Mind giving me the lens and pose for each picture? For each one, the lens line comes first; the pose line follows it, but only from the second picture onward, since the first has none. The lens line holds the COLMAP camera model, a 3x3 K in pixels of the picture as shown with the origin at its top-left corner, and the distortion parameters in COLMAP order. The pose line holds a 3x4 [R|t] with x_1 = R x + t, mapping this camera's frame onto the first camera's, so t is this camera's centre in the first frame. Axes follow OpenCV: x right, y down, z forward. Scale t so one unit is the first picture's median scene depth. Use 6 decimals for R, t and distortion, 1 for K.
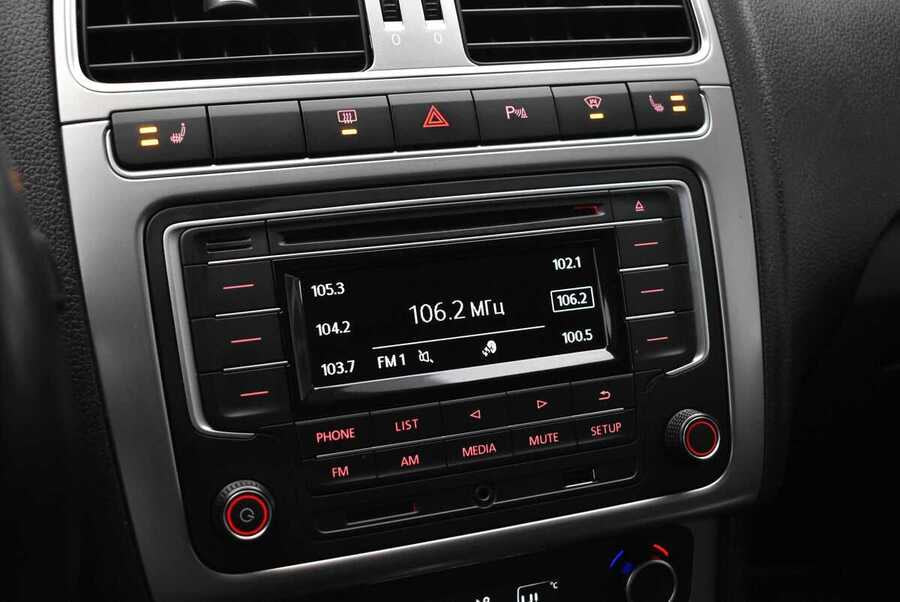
lens RADIAL K [[1106.1, 0, 449.6], [0, 1106.1, 300.0], [0, 0, 1]] dist [-0.044672, 0.000000]
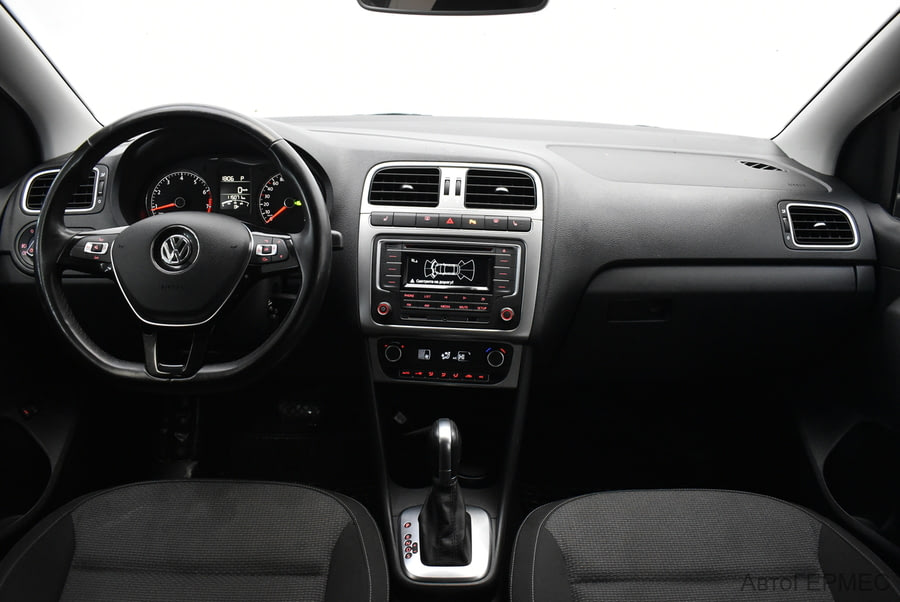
lens RADIAL K [[708.0, 0, 449.6], [0, 708.0, 300.0], [0, 0, 1]] dist [-0.008953, -0.000703]
pose [[0.908668, 0.134110, -0.395394, 1.002809], [-0.156750, 0.987313, -0.025353, 0.170945], [0.386977, 0.085016, 0.918162, -1.253613]]
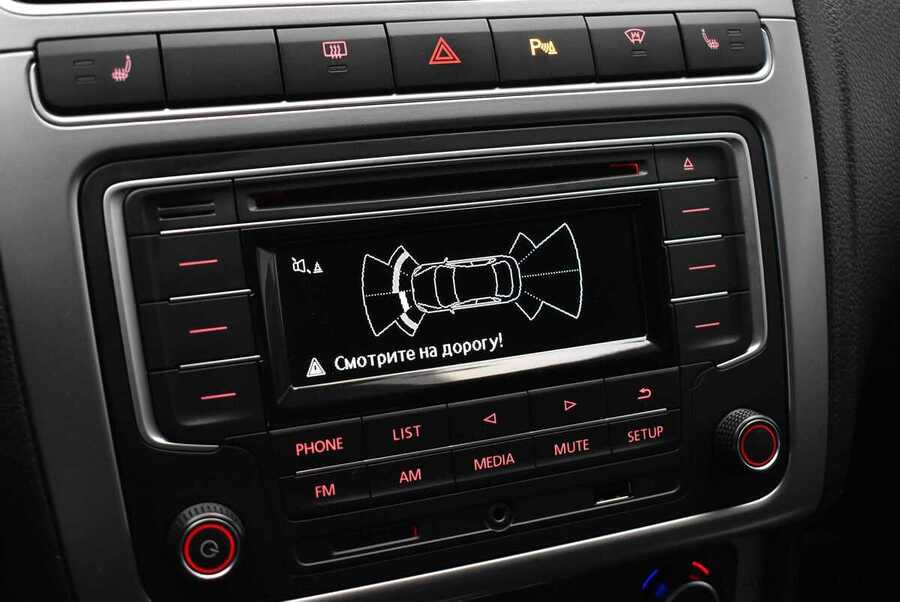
lens RADIAL K [[1106.1, 0, 450.8], [0, 1106.1, 301.0], [0, 0, 1]] dist [-0.044672, 0.000000]
pose [[0.999771, 0.008155, 0.019770, -0.022489], [-0.009228, 0.998453, 0.054828, -0.027876], [-0.019292, -0.054998, 0.998300, 0.184389]]
